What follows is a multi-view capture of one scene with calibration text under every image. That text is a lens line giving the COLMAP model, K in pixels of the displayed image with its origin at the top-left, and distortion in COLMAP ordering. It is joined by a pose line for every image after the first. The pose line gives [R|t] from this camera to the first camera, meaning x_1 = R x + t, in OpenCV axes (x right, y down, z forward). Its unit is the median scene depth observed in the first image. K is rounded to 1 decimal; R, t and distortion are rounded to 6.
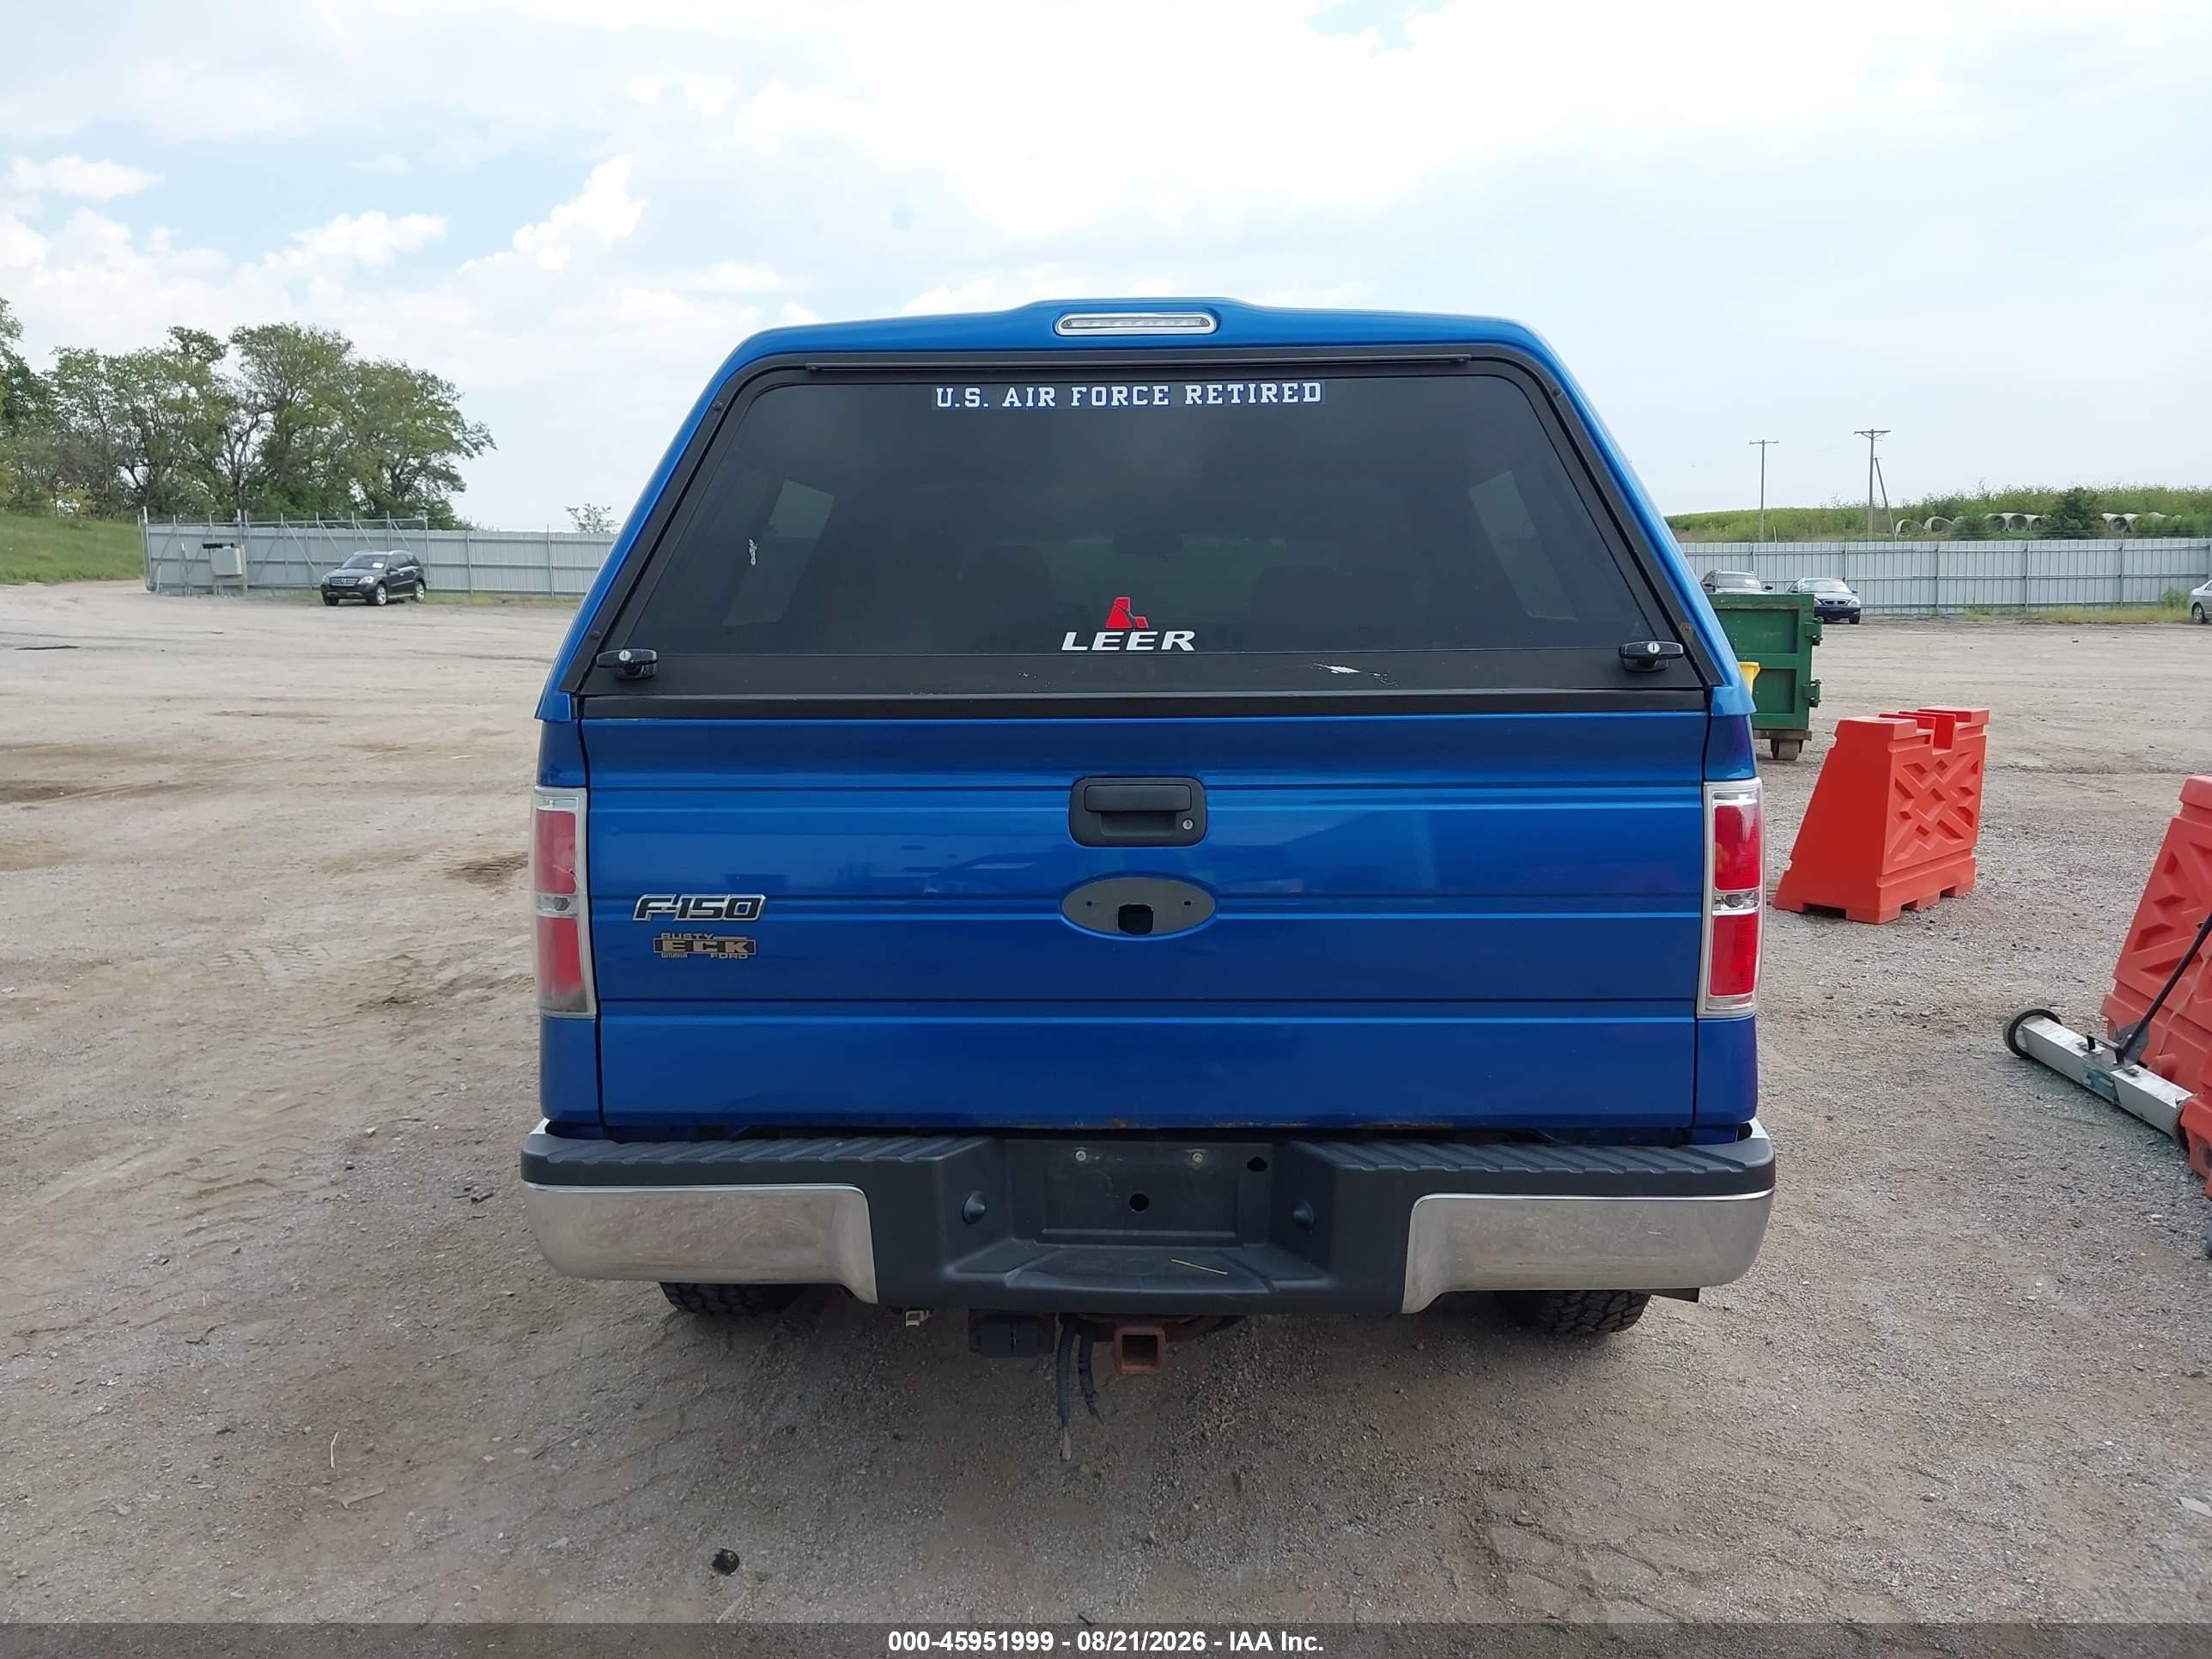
lens RADIAL K [[1766.6, 0, 1055.1], [0, 1766.6, 832.2], [0, 0, 1]] dist [-0.003155, -0.004104]
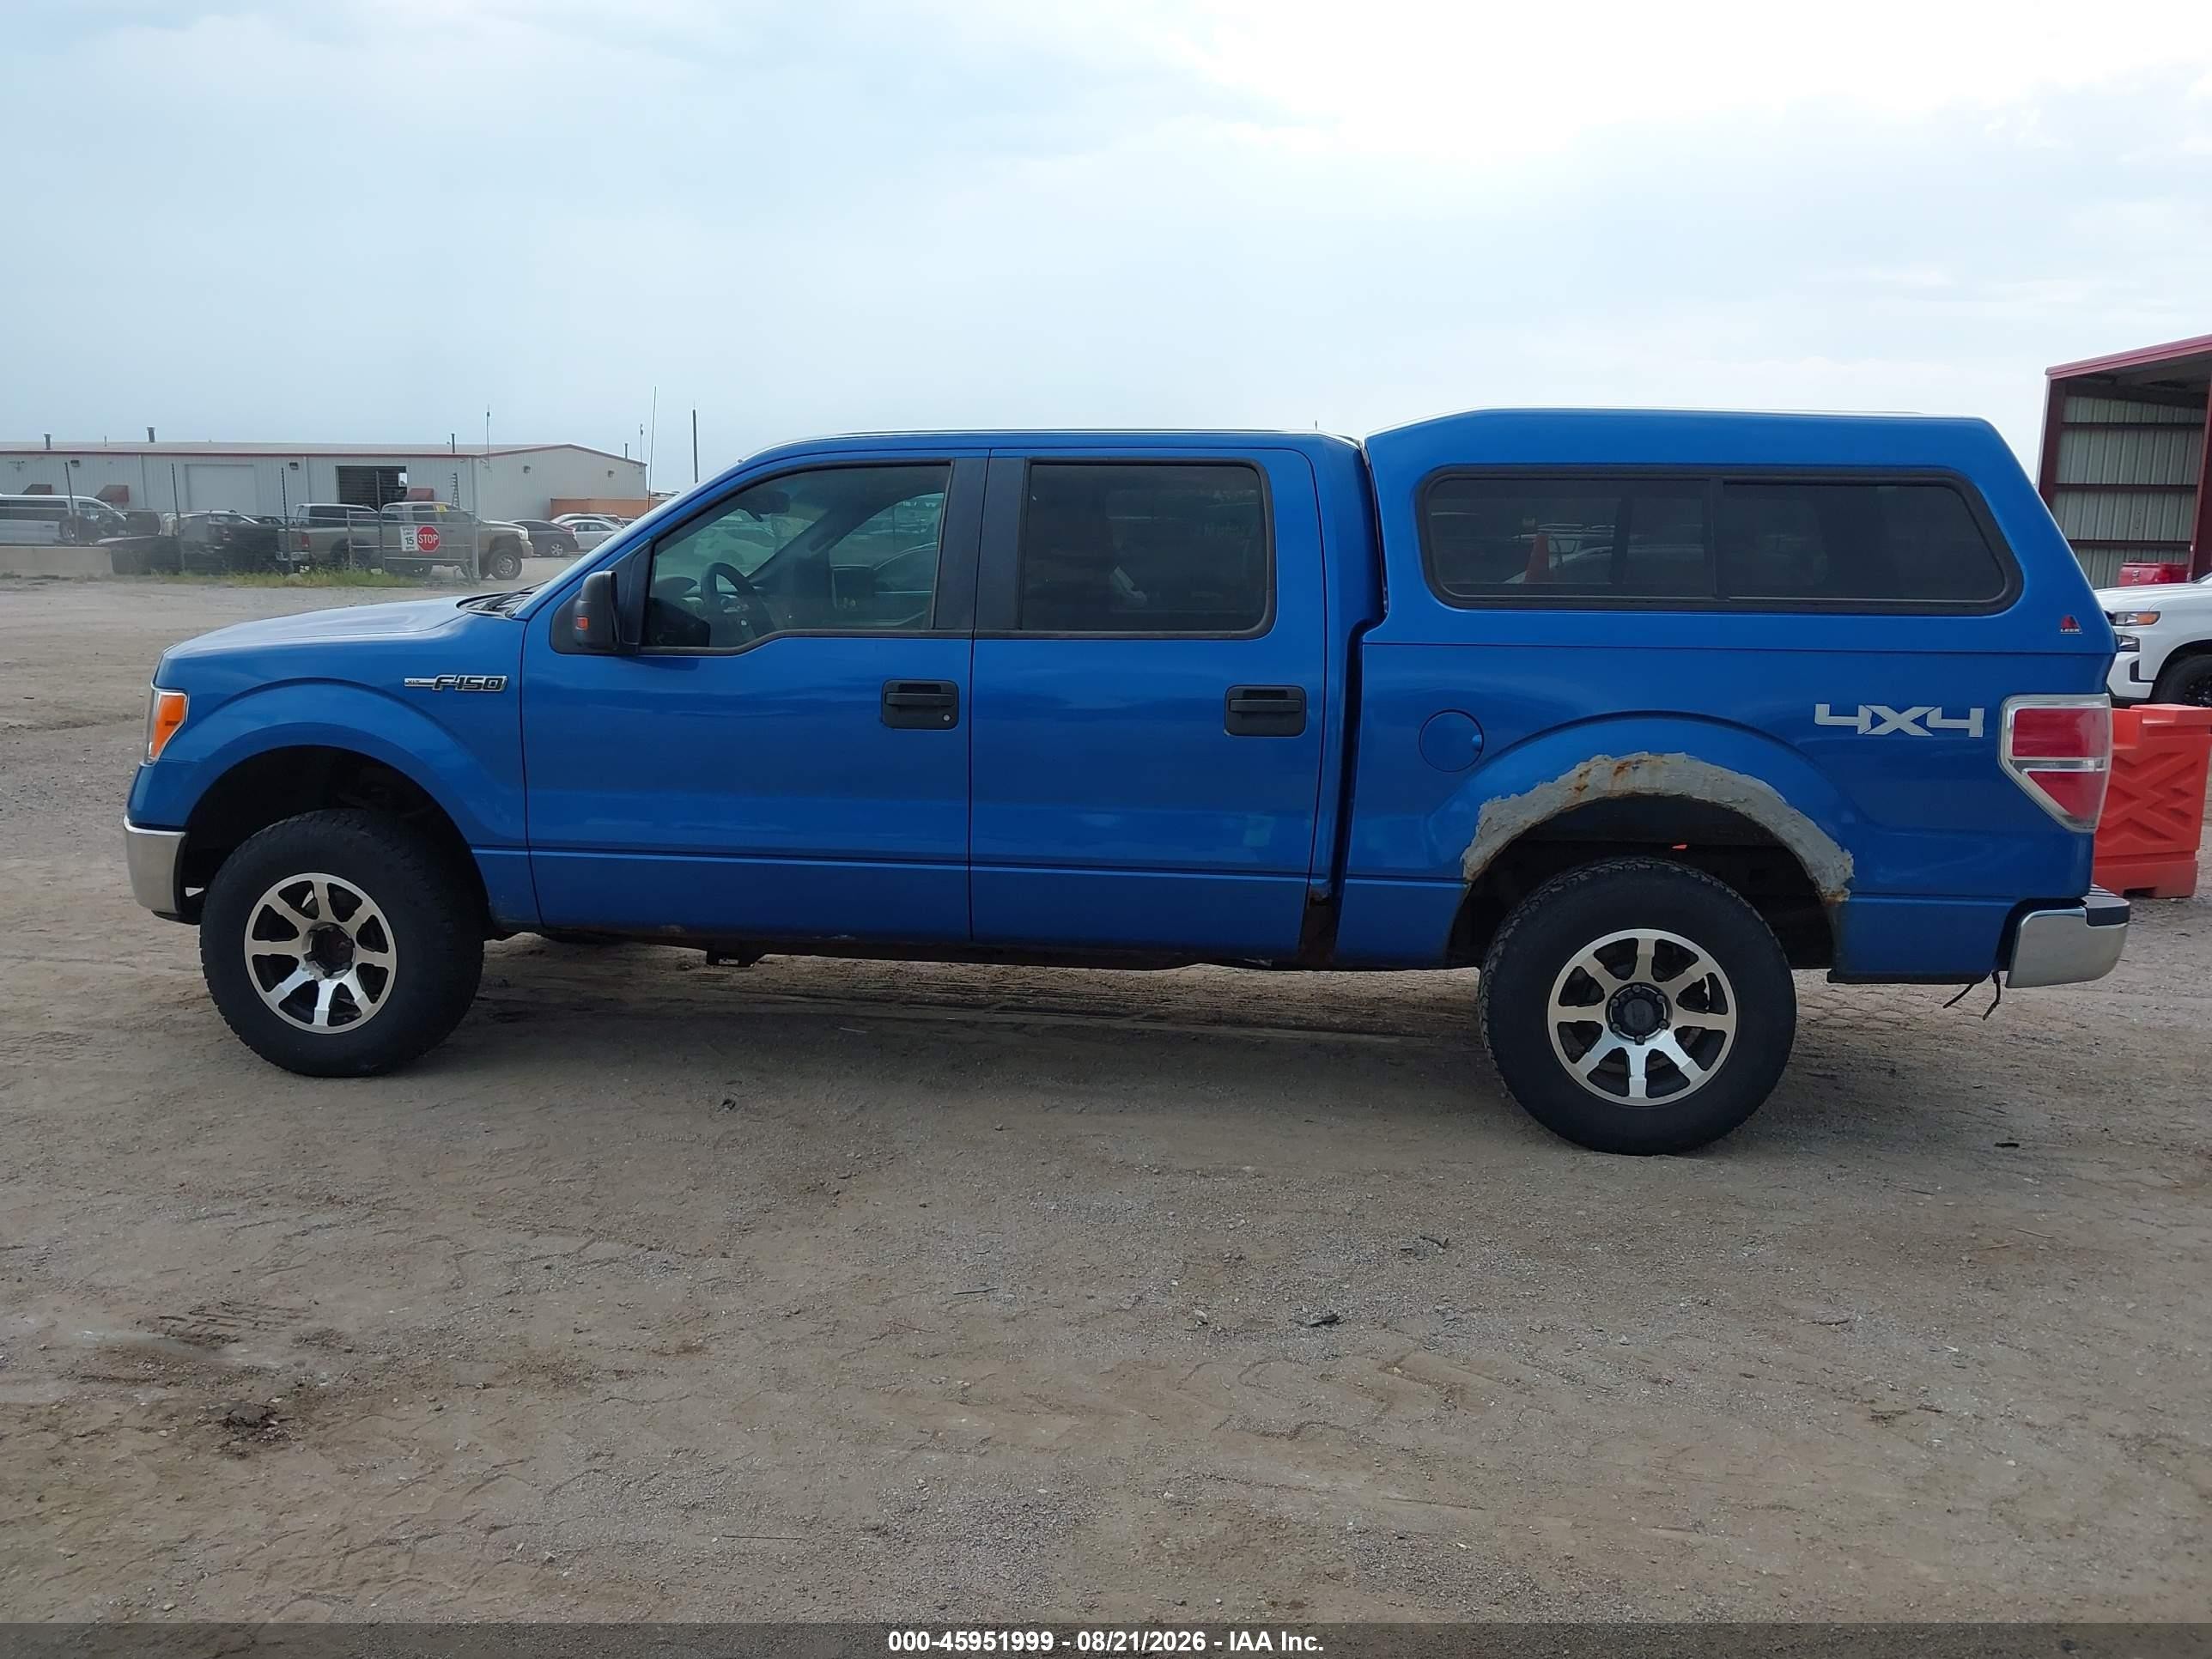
lens RADIAL K [[1739.9, 0, 1101.0], [0, 1739.9, 880.0], [0, 0, 1]] dist [0.085571, -0.237771]
pose [[0.069693, -0.178119, 0.981538, -0.093982], [0.120845, 0.978192, 0.168931, -0.011543], [-0.990222, 0.106841, 0.089698, 0.085044]]
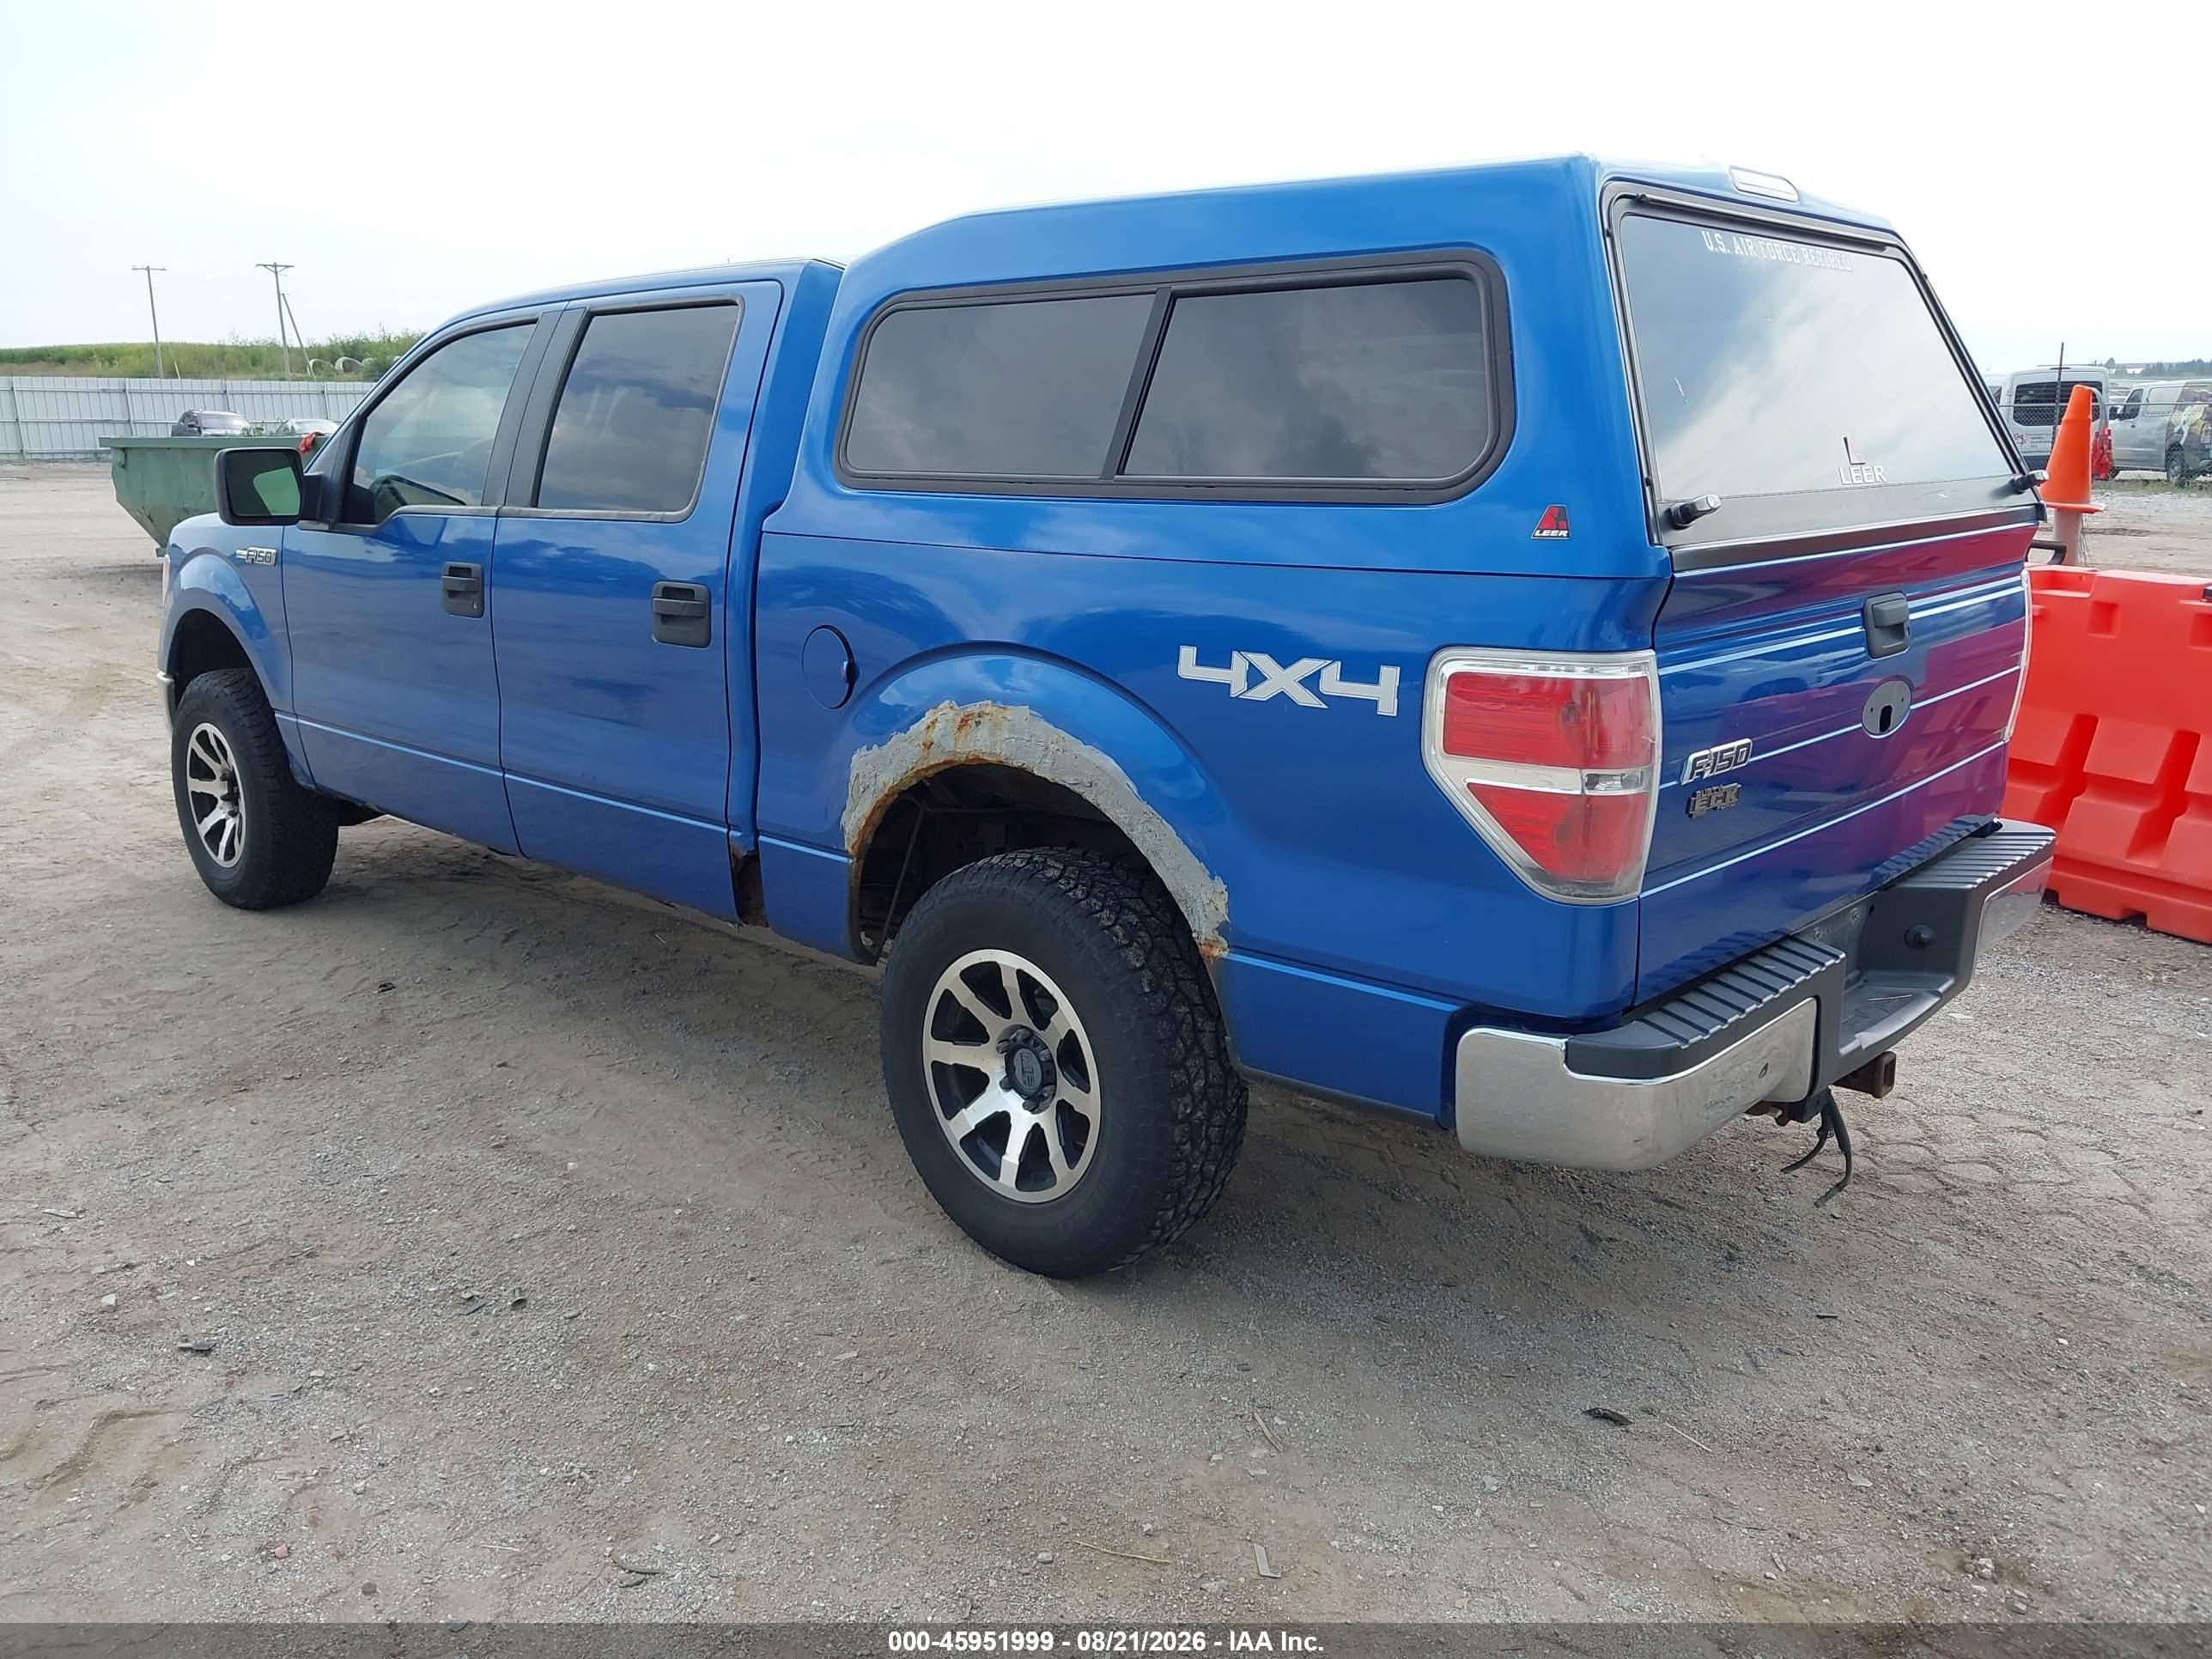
lens RADIAL K [[1742.8, 0, 1106.0], [0, 1742.8, 863.5], [0, 0, 1]] dist [0.093394, -0.138418]
pose [[0.639695, -0.177920, 0.747753, -0.053603], [0.100374, 0.983846, 0.148227, -0.003670], [-0.762047, -0.019765, 0.647220, 0.029012]]
